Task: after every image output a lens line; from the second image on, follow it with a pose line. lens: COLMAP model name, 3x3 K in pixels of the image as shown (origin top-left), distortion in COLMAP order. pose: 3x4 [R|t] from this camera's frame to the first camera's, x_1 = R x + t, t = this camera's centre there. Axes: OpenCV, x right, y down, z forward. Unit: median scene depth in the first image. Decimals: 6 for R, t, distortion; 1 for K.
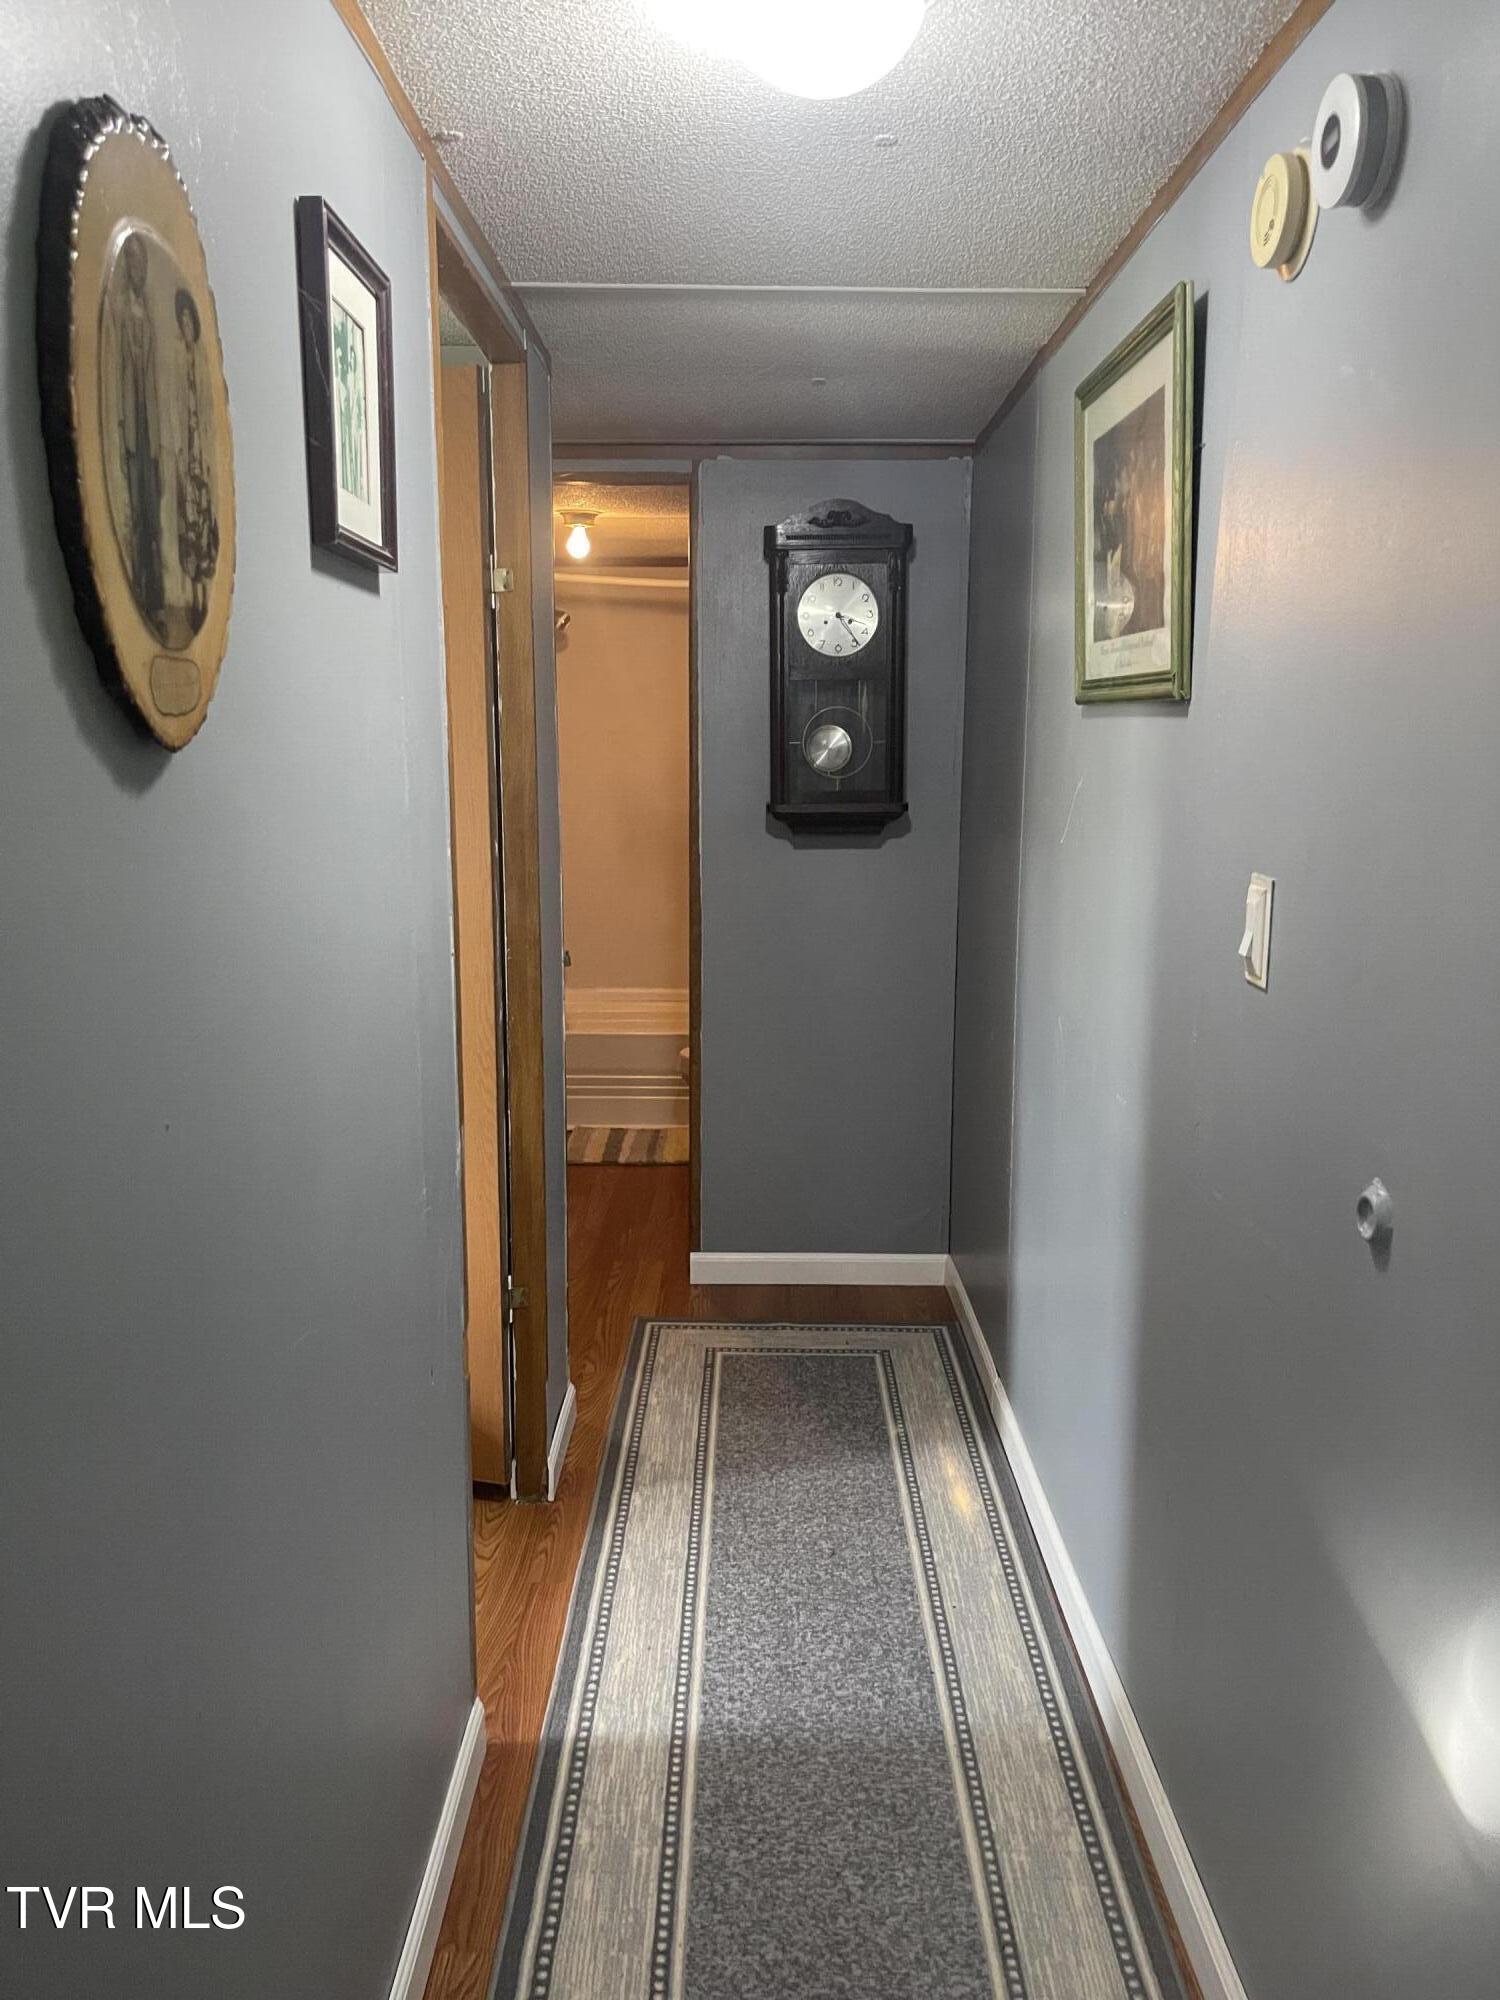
lens RADIAL K [[1522.3, 0, 747.5], [0, 1522.3, 989.9], [0, 0, 1]] dist [0.070167, -0.092625]
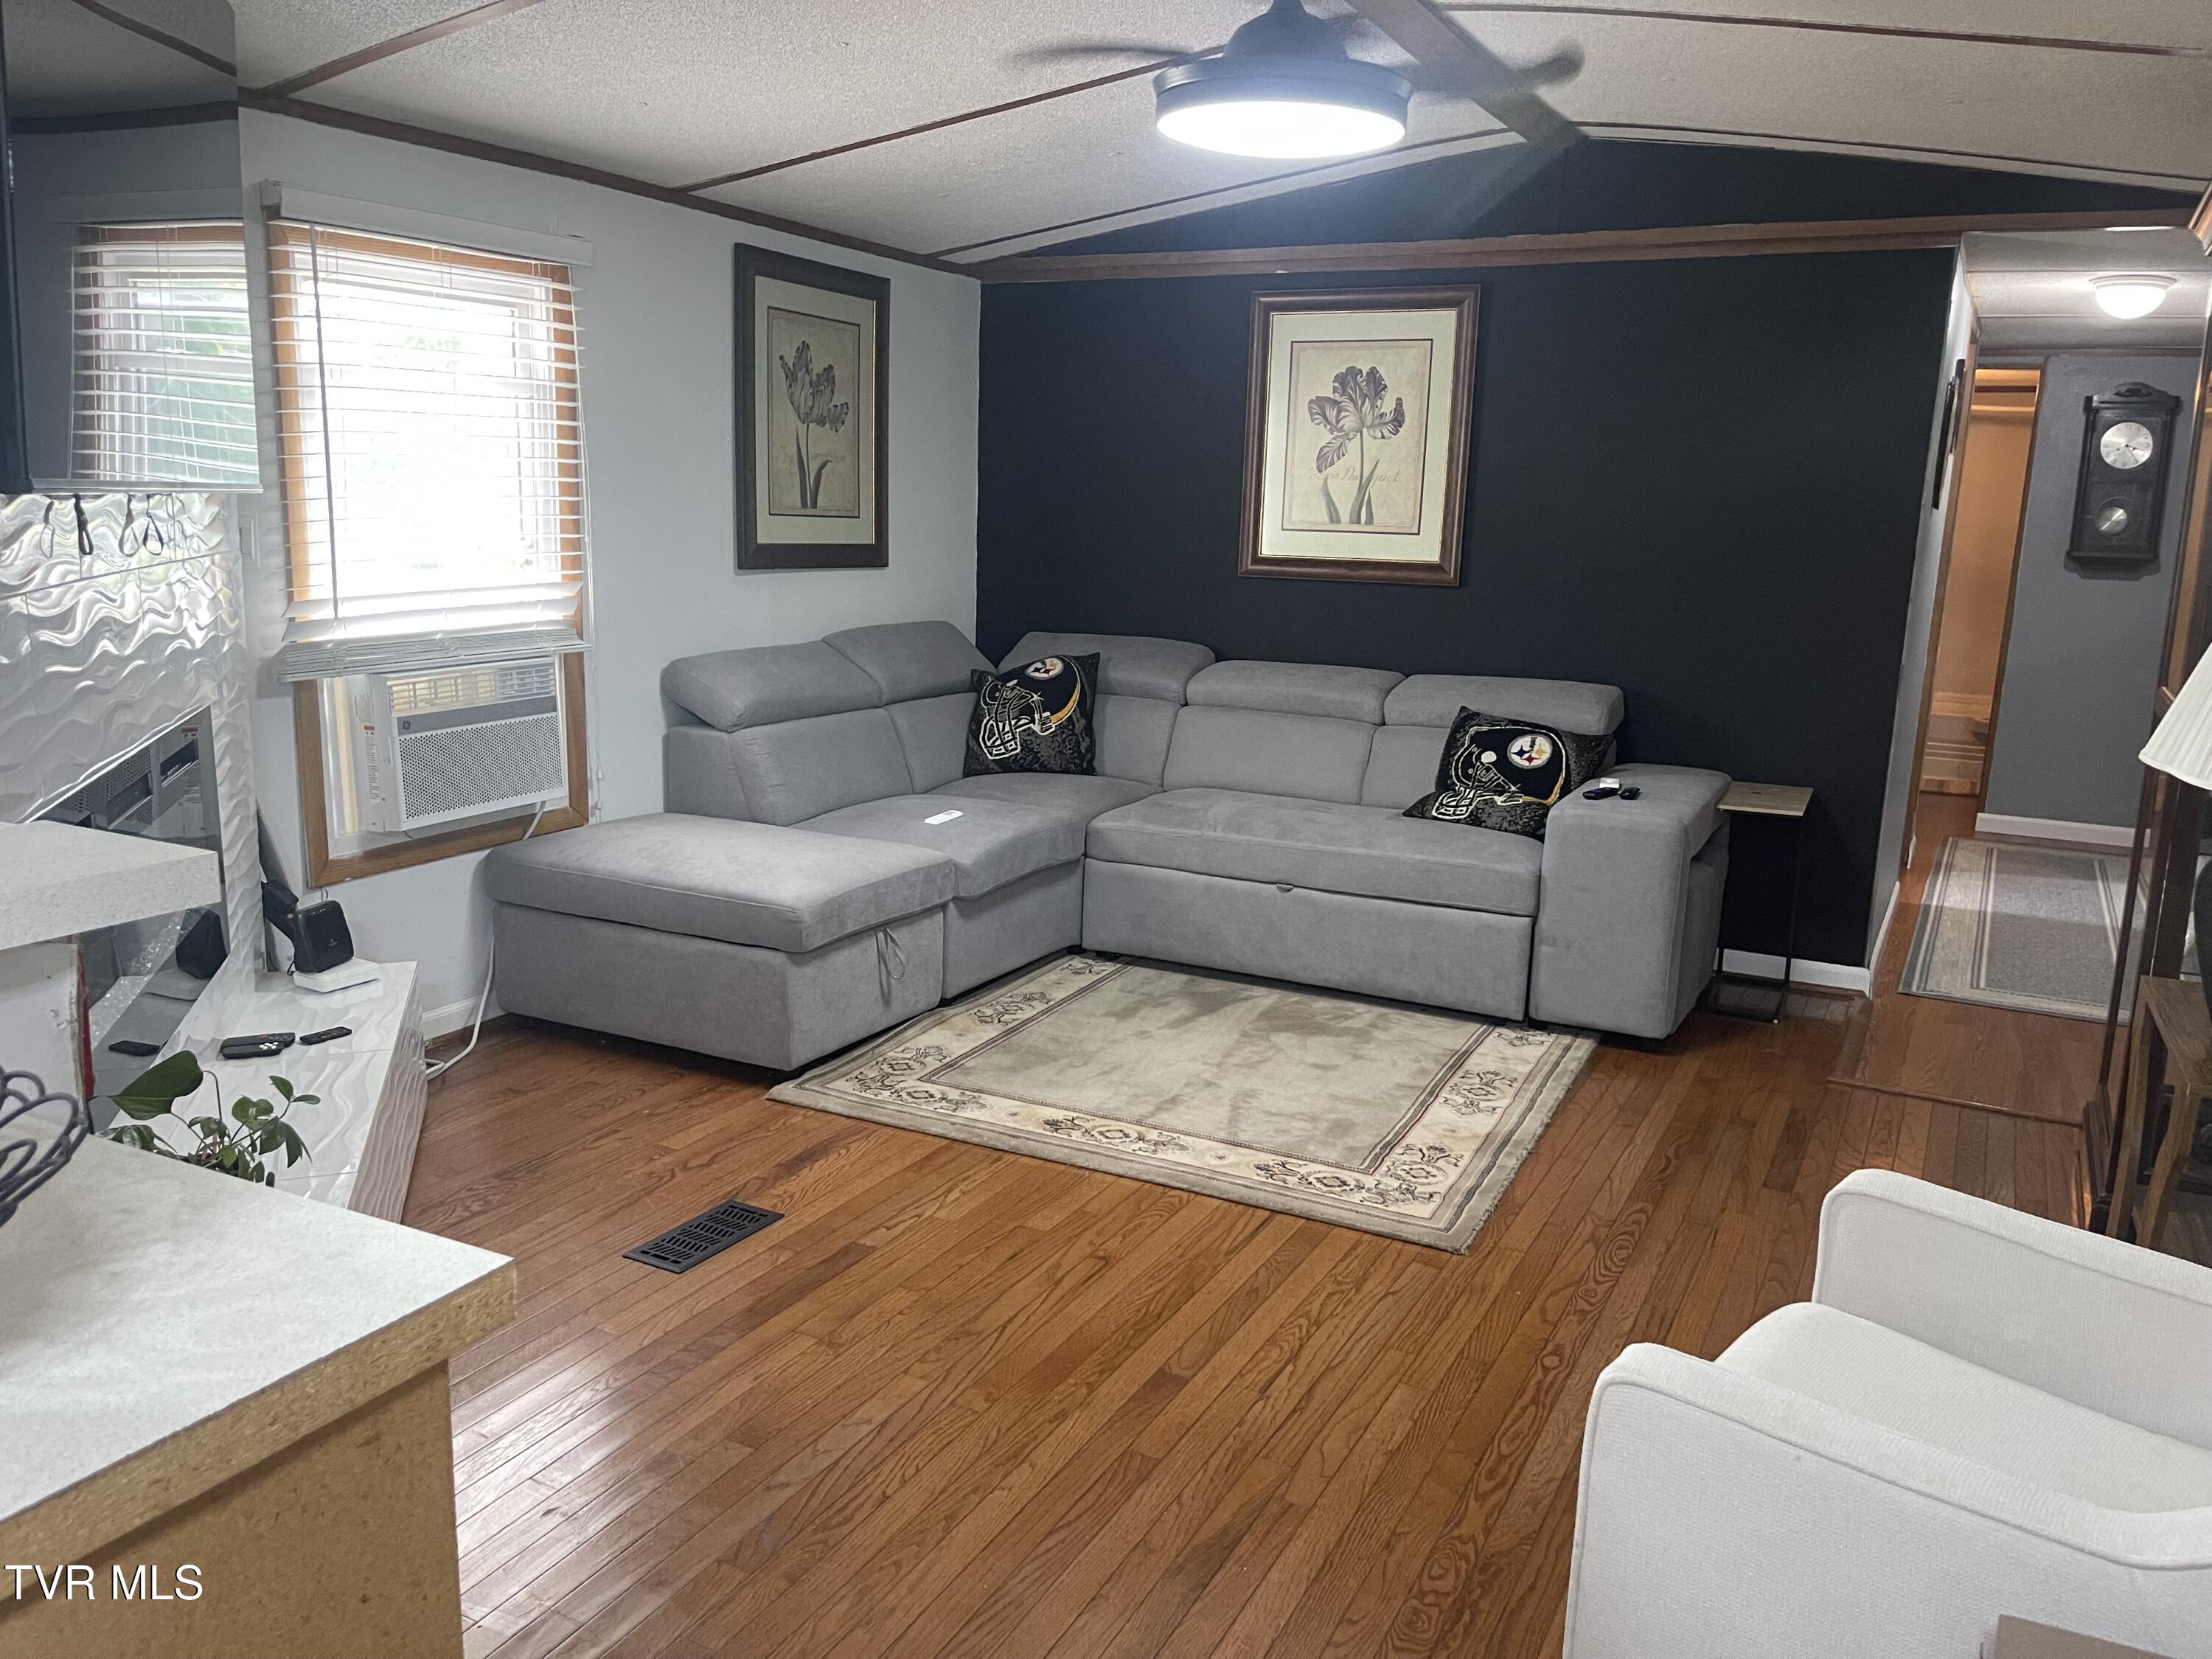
lens RADIAL K [[1683.7, 0, 1103.0], [0, 1683.7, 850.3], [0, 0, 1]] dist [0.070167, -0.092625]
pose [[0.884770, 0.117071, -0.451084, -0.044403], [-0.101728, 0.993108, 0.058212, 0.228208], [0.454790, -0.005616, 0.890581, -1.309293]]
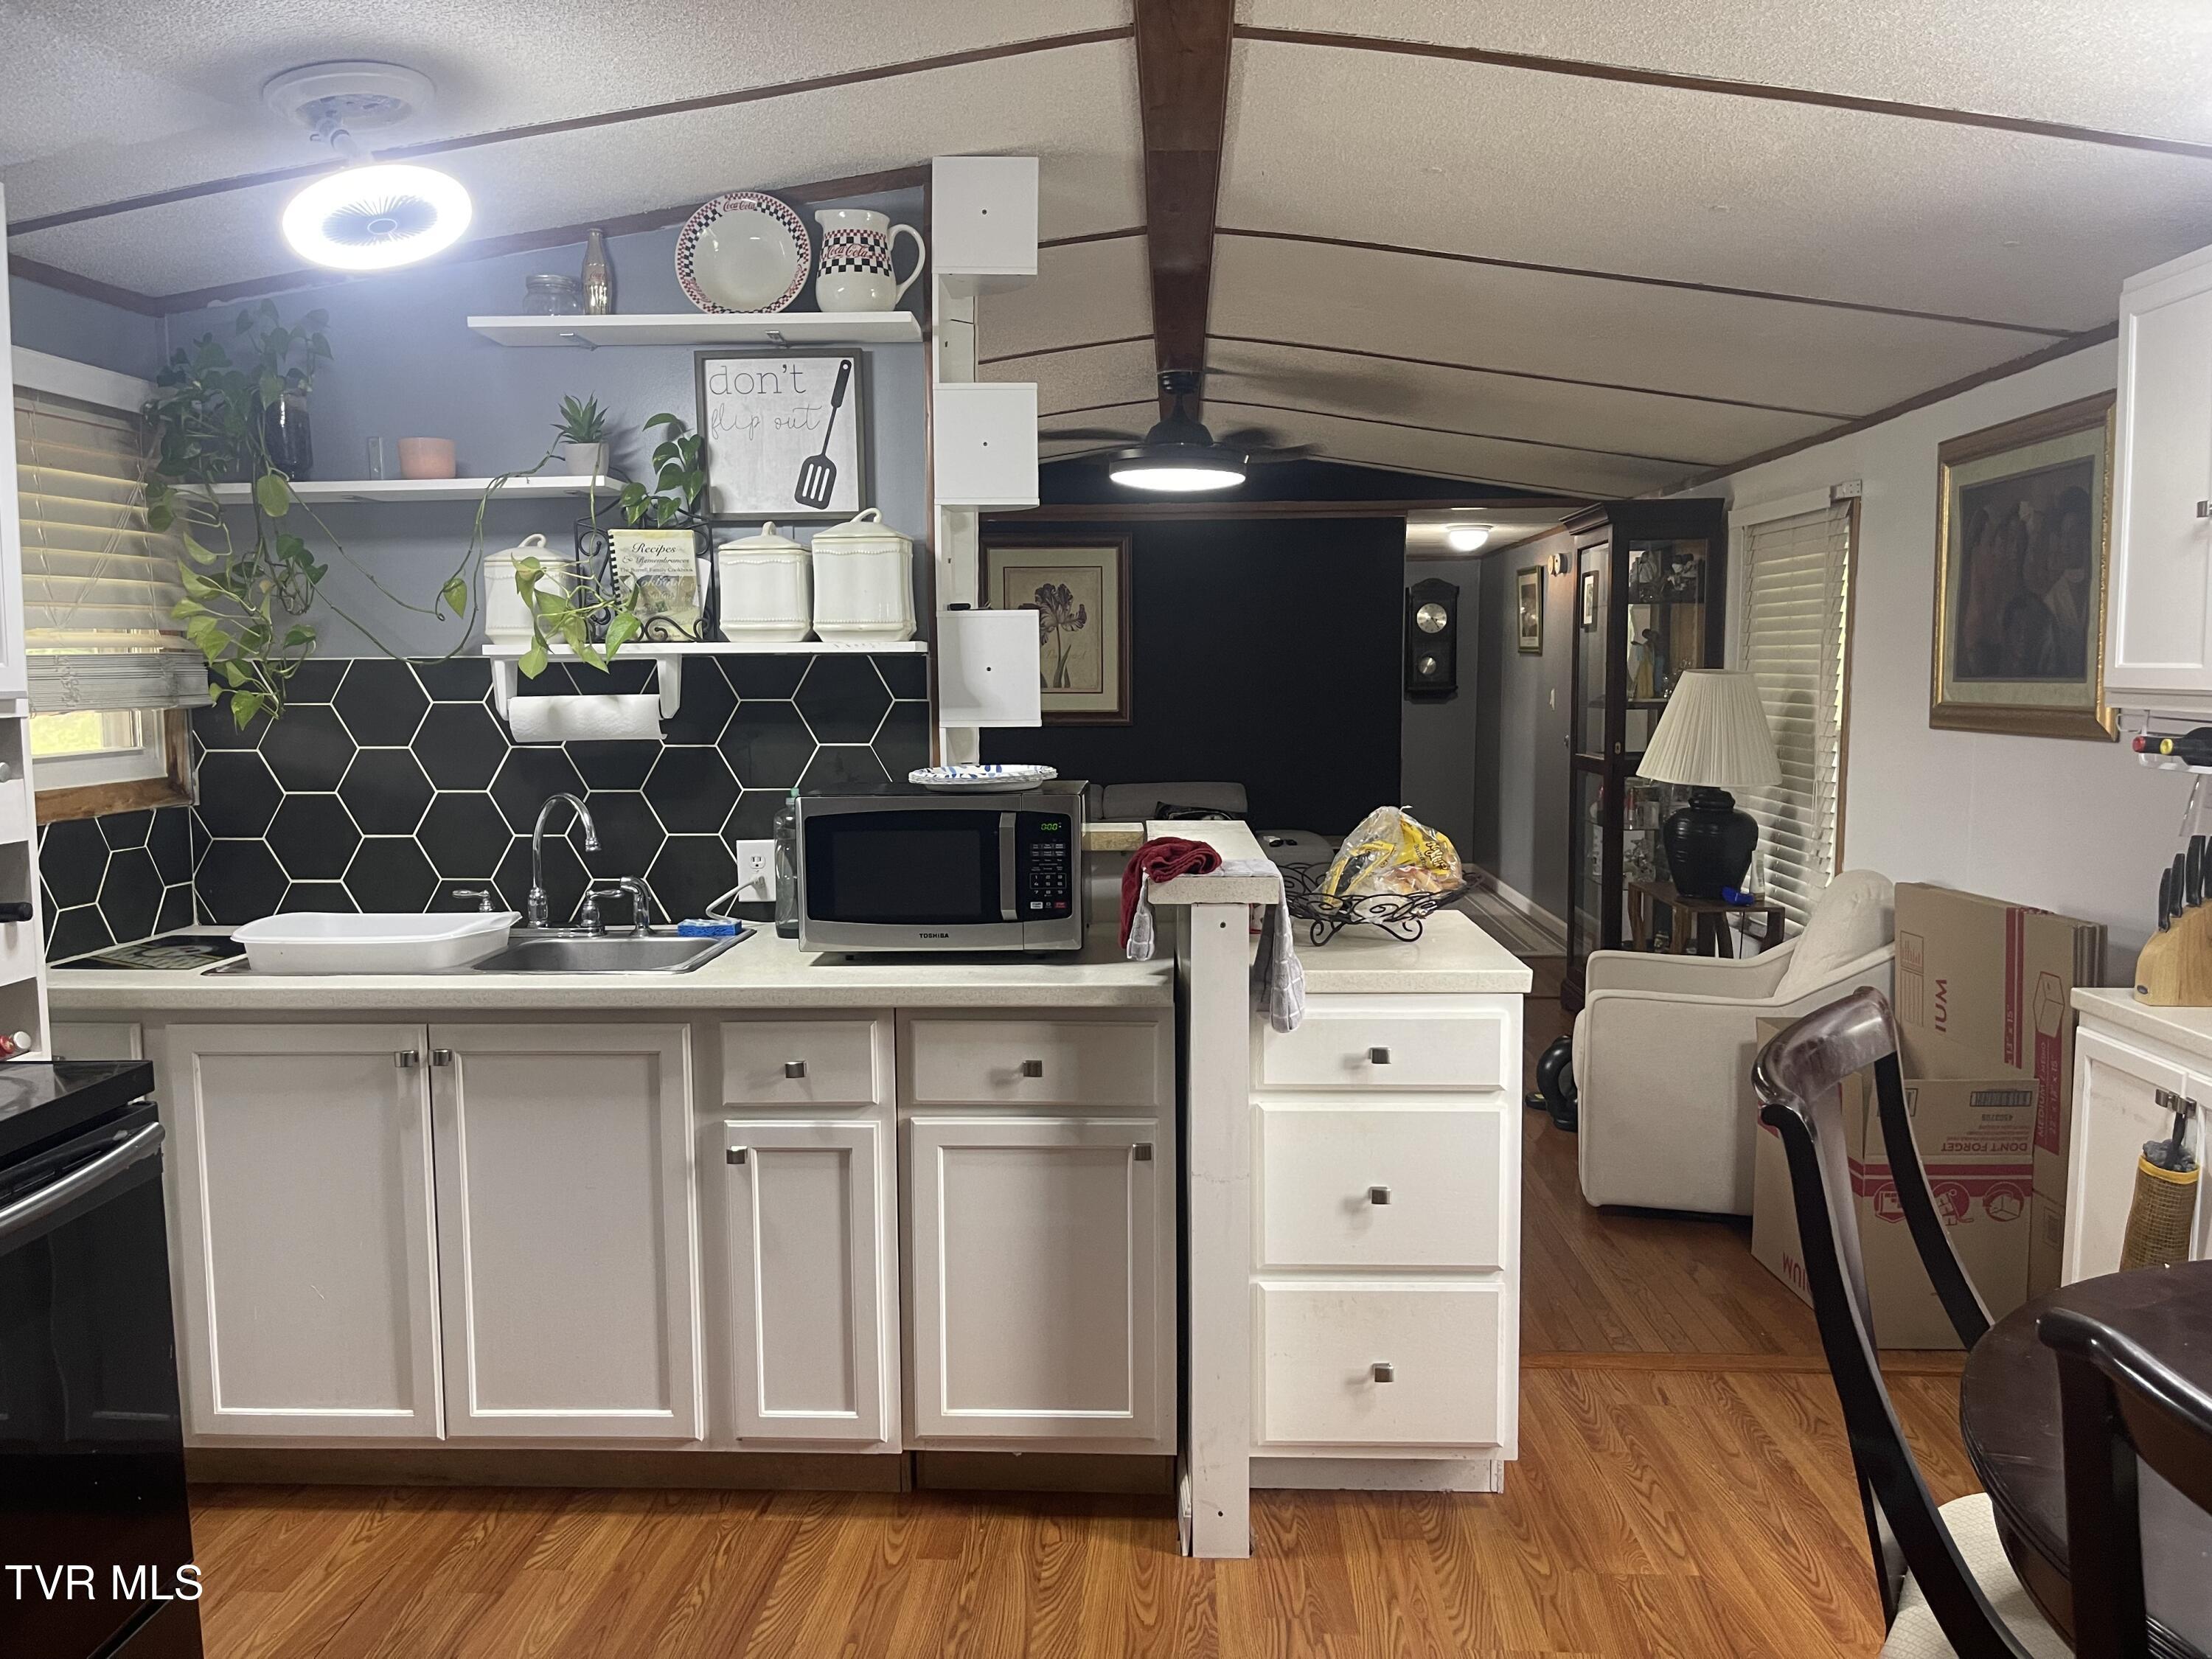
lens RADIAL K [[1683.7, 0, 1090.9], [0, 1683.7, 832.2], [0, 0, 1]] dist [0.070167, -0.092625]
pose [[0.998616, -0.003562, -0.052481, -0.402511], [0.000262, 0.998028, -0.062768, 0.335448], [0.052601, 0.062667, 0.996647, -2.071012]]
